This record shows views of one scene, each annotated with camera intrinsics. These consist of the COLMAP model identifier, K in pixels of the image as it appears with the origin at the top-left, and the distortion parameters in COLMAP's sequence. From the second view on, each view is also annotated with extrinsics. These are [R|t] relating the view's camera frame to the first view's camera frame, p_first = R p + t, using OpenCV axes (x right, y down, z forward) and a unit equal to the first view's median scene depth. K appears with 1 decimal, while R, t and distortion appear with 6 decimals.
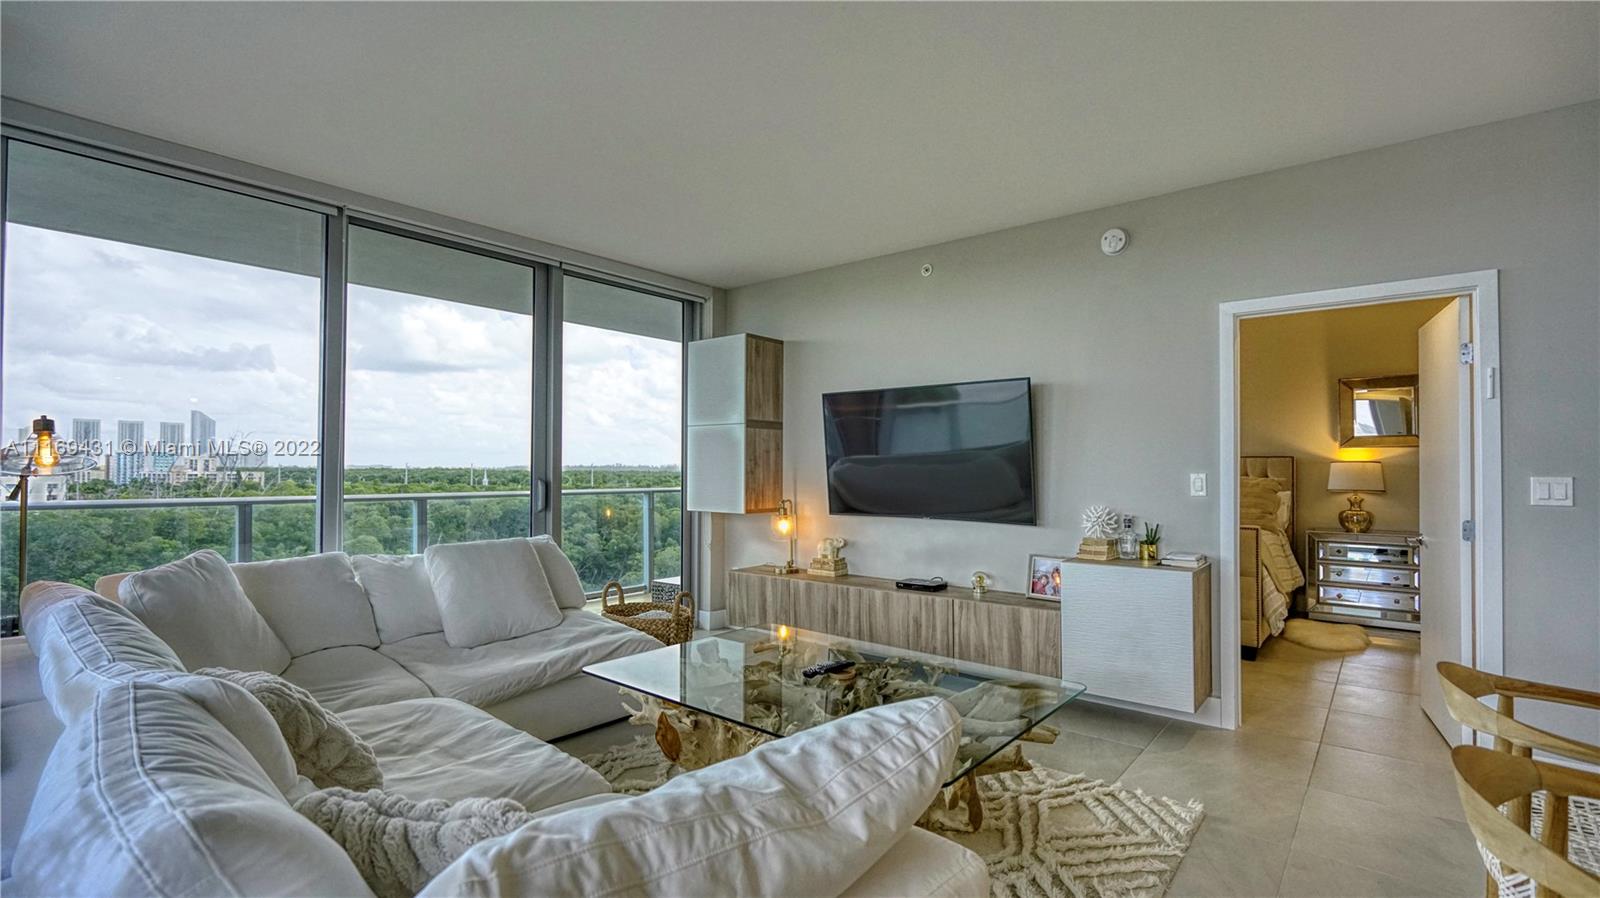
lens RADIAL K [[721.5, 0, 762.2], [0, 721.5, 457.0], [0, 0, 1]] dist [-0.002176, 0.003201]
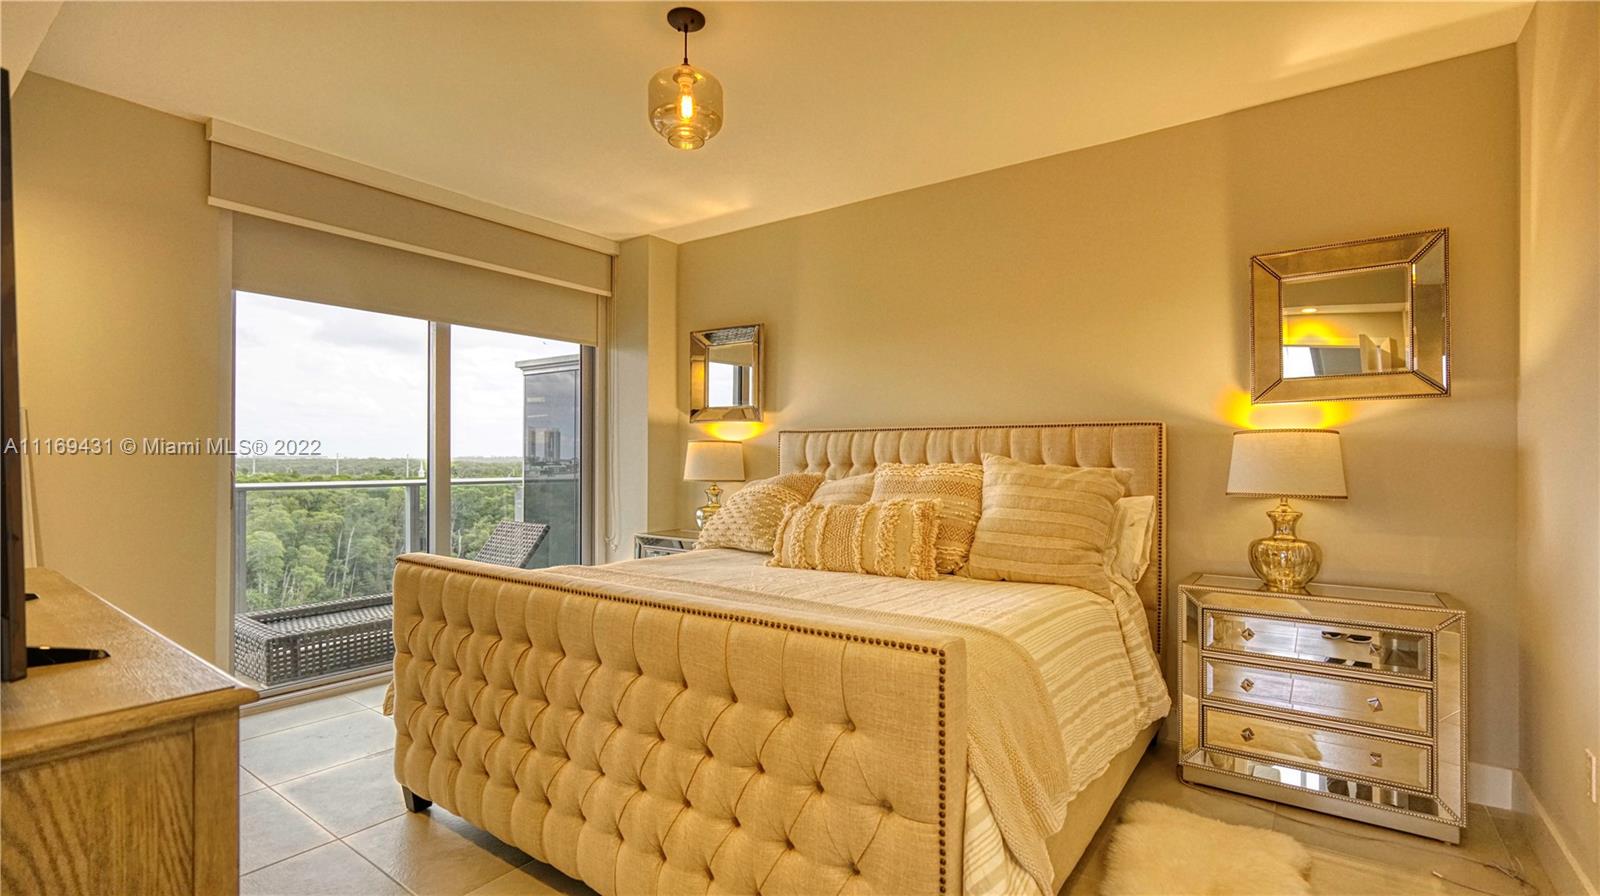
lens RADIAL K [[721.5, 0, 760.5], [0, 721.5, 453.2], [0, 0, 1]] dist [-0.002176, 0.003201]
pose [[0.998252, 0.003520, 0.058997, 0.436142], [-0.003896, 0.999973, 0.006255, 0.016966], [-0.058974, -0.006474, 0.998239, 0.529787]]
